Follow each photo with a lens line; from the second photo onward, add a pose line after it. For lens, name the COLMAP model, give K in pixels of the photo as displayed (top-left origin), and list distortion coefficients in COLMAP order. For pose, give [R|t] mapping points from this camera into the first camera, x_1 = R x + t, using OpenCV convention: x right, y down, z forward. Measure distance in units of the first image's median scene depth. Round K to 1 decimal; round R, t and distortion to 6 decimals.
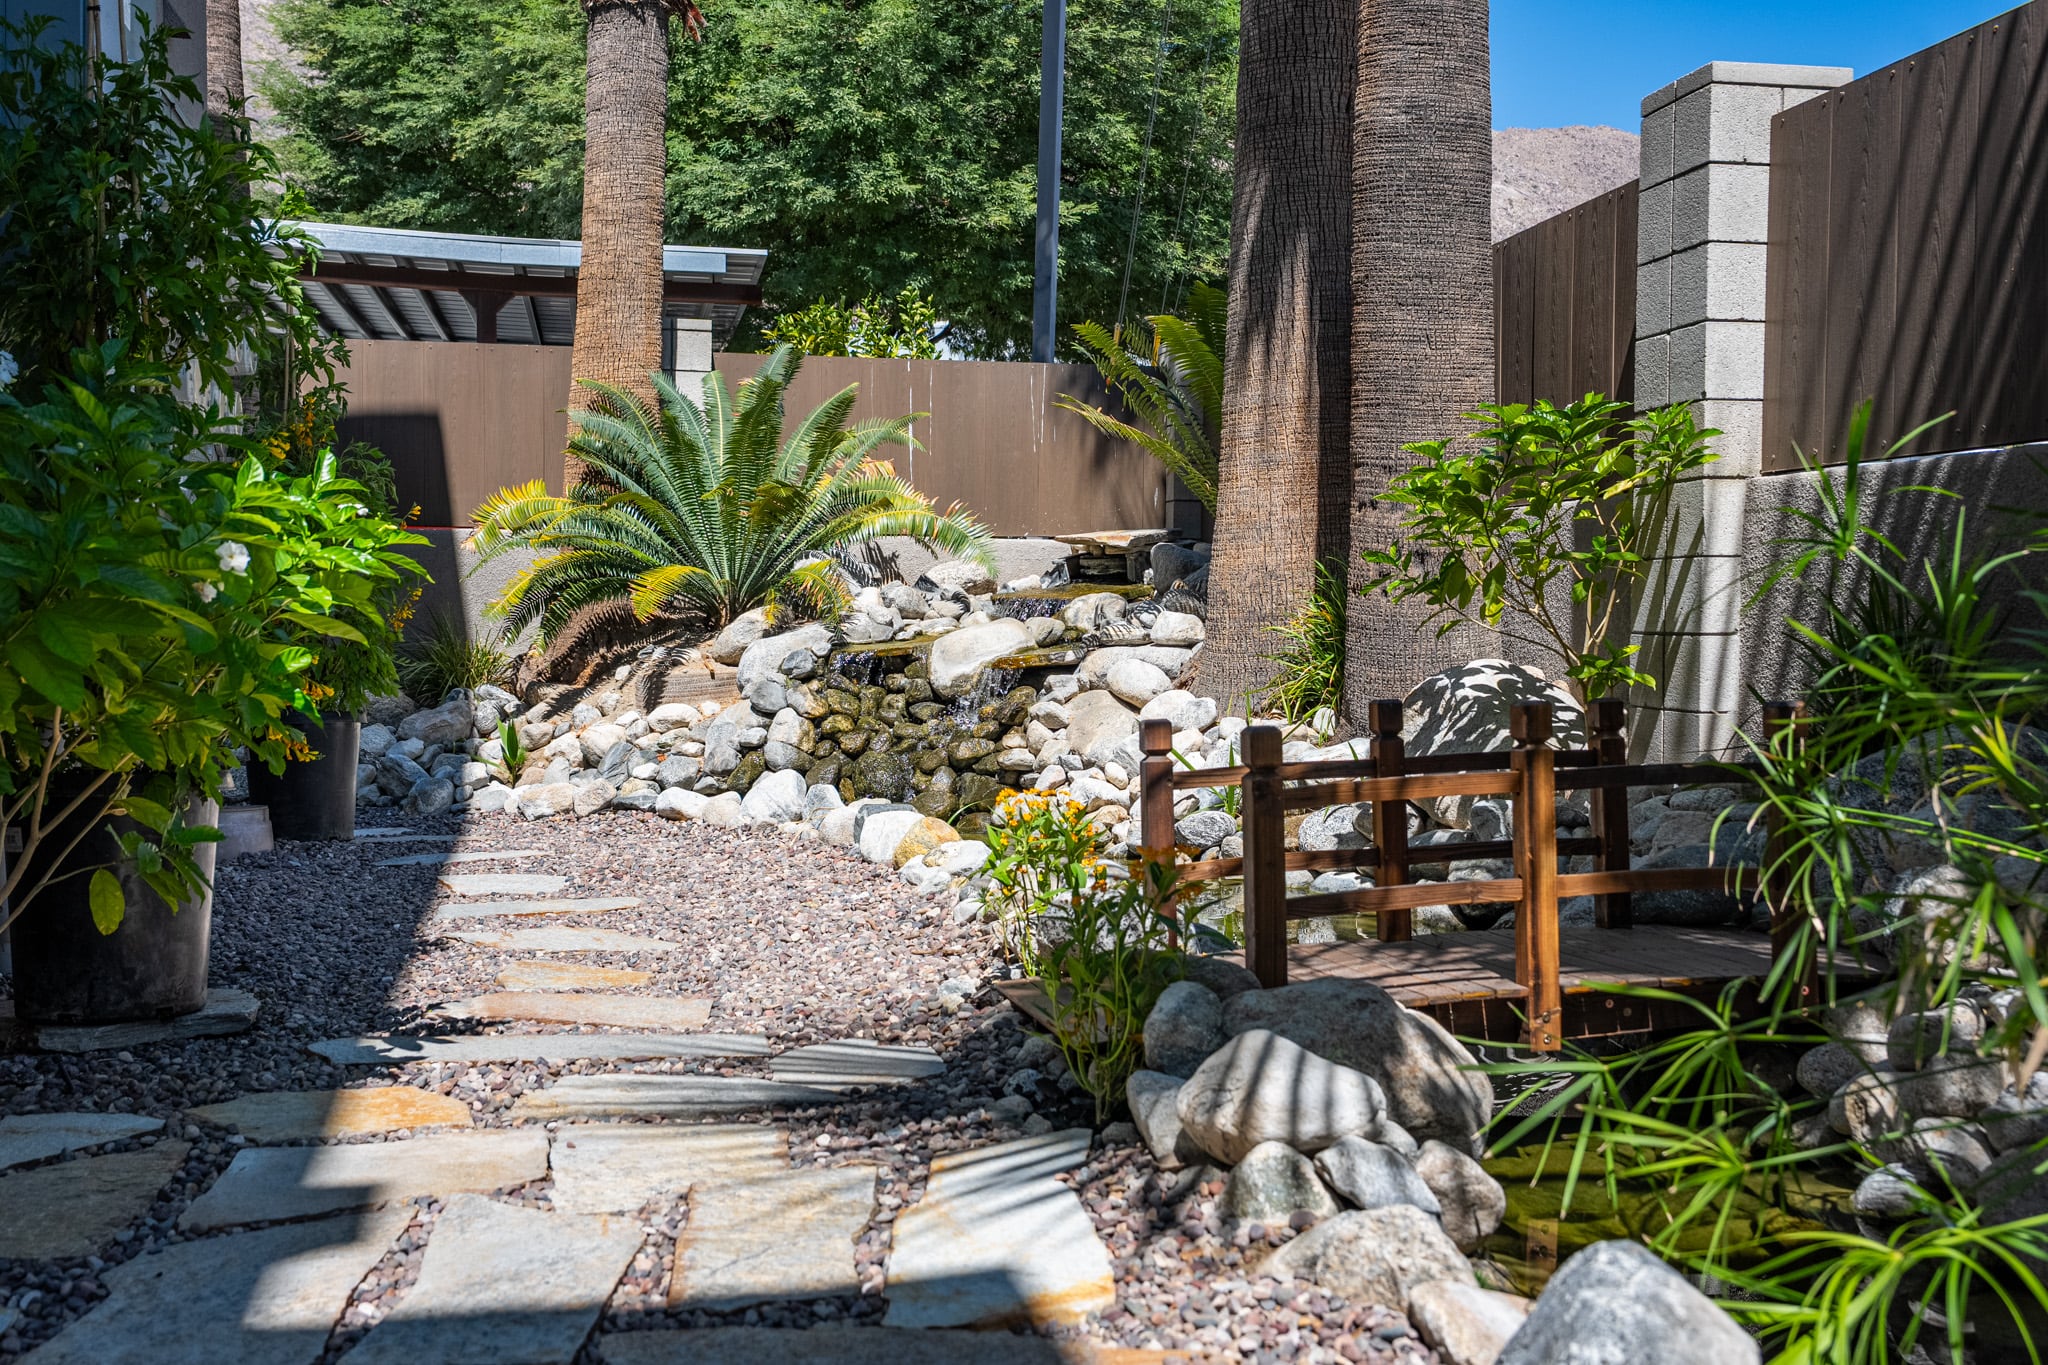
lens RADIAL K [[2042.0, 0, 1024.0], [0, 2042.0, 682.5], [0, 0, 1]] dist [0.003009, 0.006295]
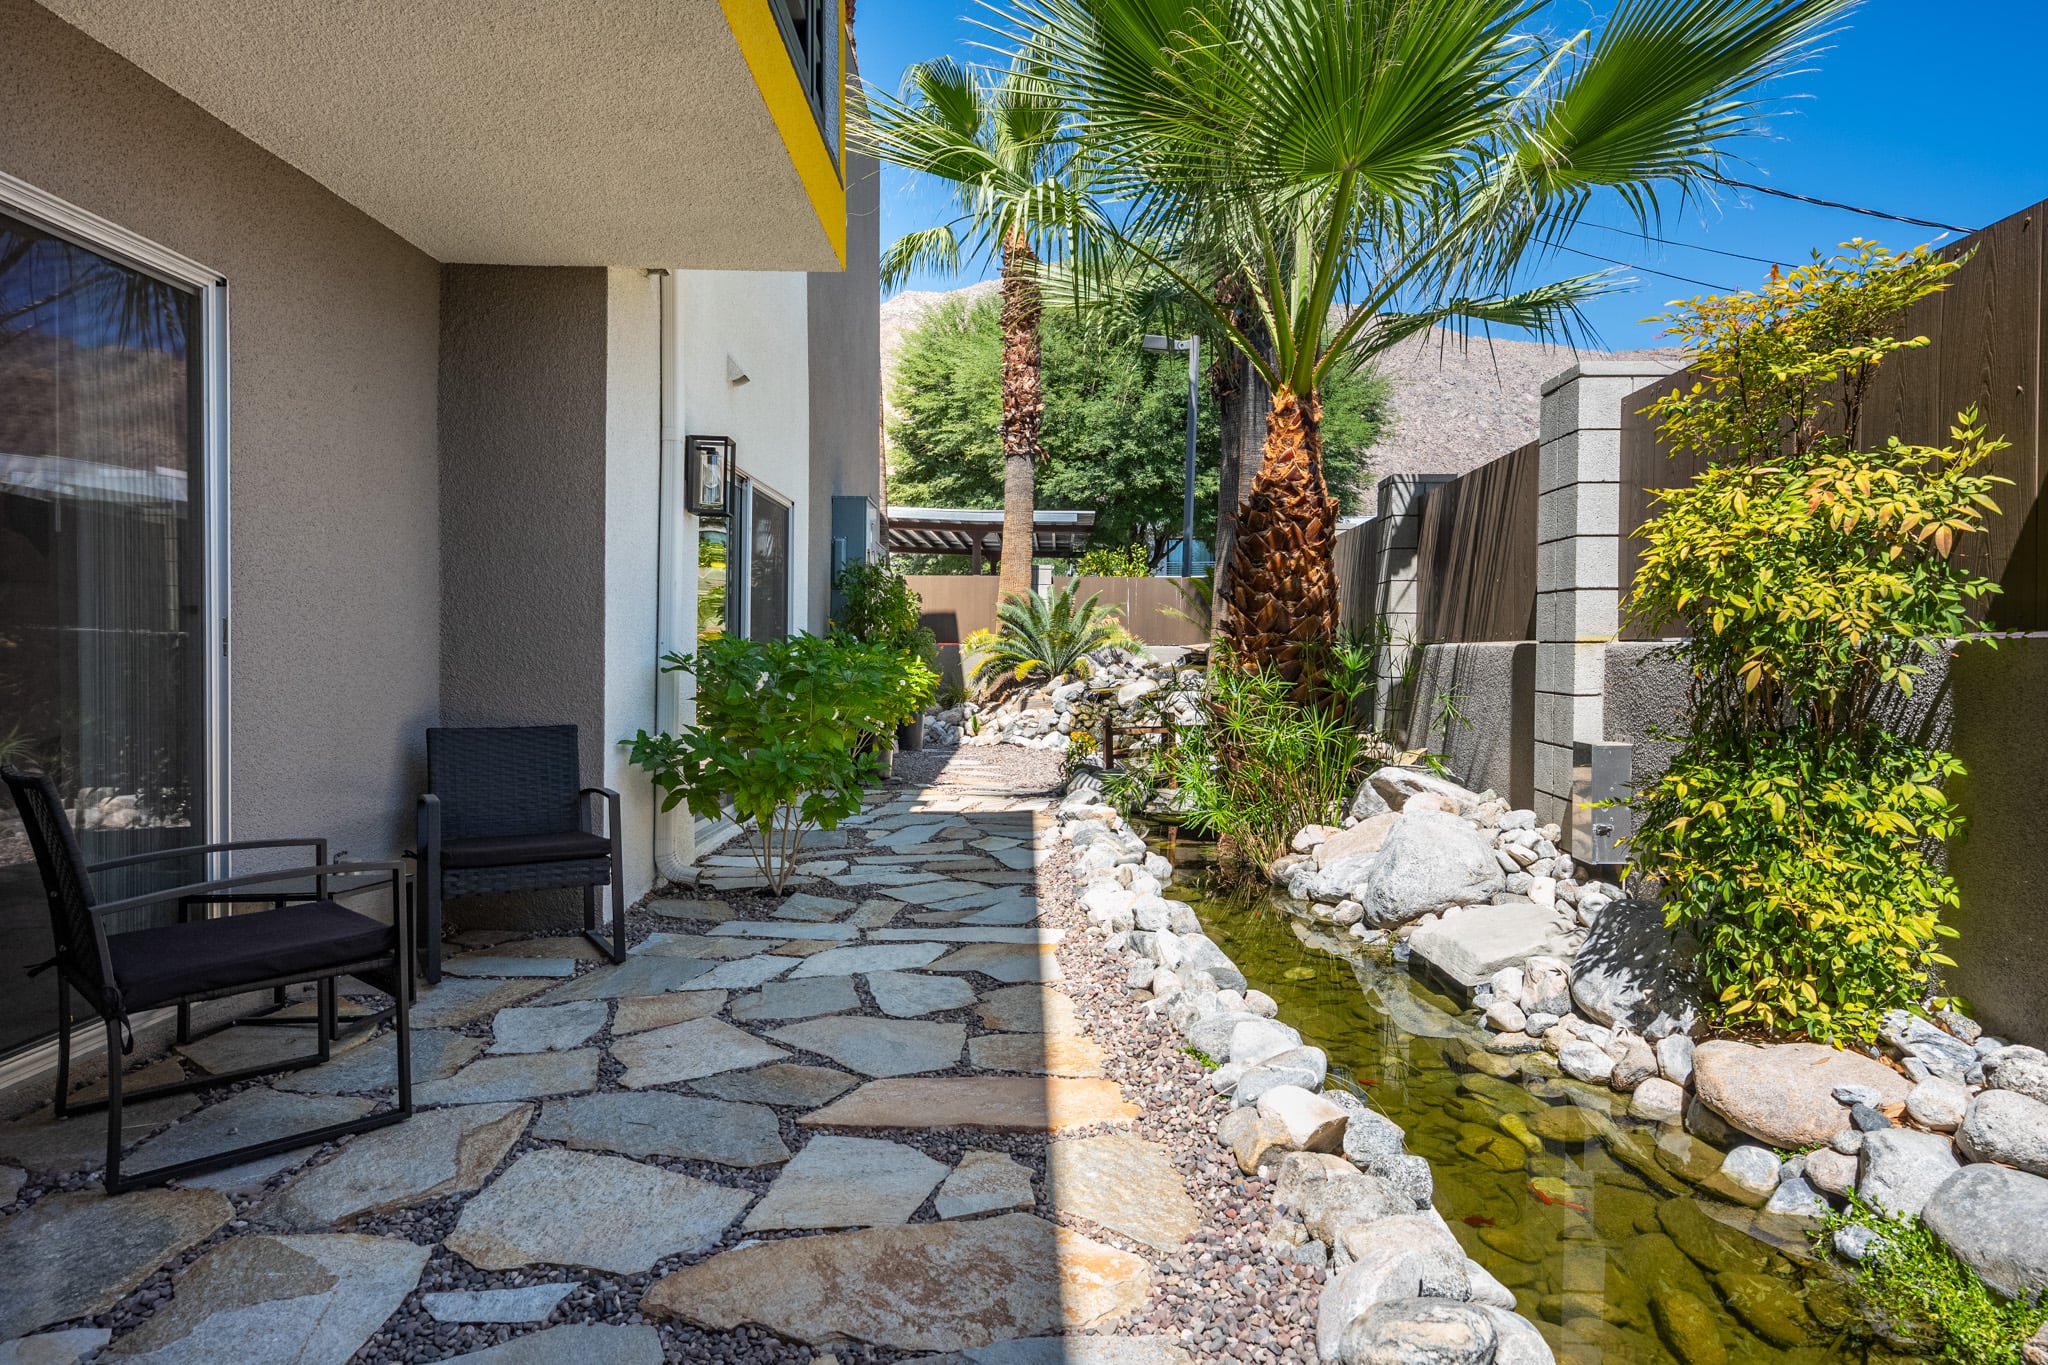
lens RADIAL K [[1418.8, 0, 1024.0], [0, 1418.8, 682.5], [0, 0, 1]] dist [-0.000193, 0.000147]
pose [[0.970796, 0.005660, -0.239841, 0.278287], [-0.007258, 0.999957, -0.005780, -0.014762], [0.239798, 0.007352, 0.970795, -0.870541]]
